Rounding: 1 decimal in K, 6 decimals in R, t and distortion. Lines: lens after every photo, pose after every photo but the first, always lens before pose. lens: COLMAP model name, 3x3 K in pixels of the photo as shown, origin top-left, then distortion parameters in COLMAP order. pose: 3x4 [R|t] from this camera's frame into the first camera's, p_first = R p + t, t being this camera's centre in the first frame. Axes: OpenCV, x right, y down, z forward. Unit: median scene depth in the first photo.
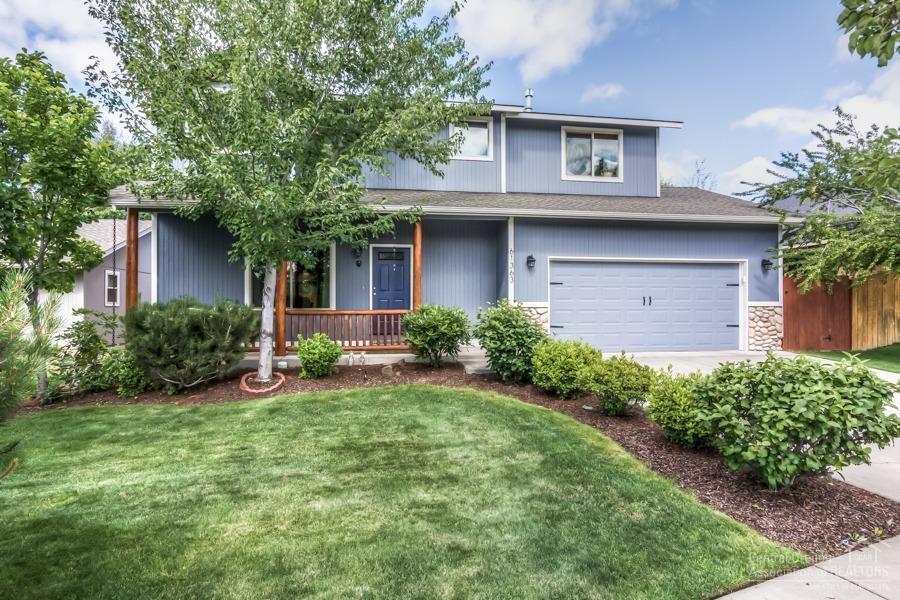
lens RADIAL K [[473.2, 0, 449.9], [0, 473.2, 301.5], [0, 0, 1]] dist [-0.004093, 0.000278]
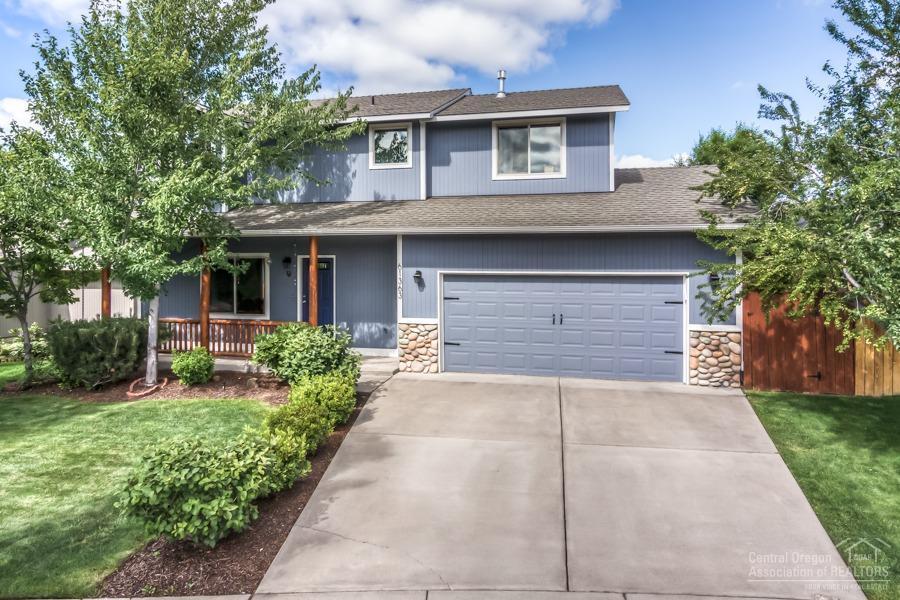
lens RADIAL K [[546.4, 0, 449.8], [0, 546.4, 266.2], [0, 0, 1]] dist [-0.004754, -0.001547]
pose [[0.930368, 0.005617, -0.366583, 0.591785], [-0.000721, 0.999909, 0.013492, -0.112111], [0.366625, -0.012288, 0.930288, -0.021731]]
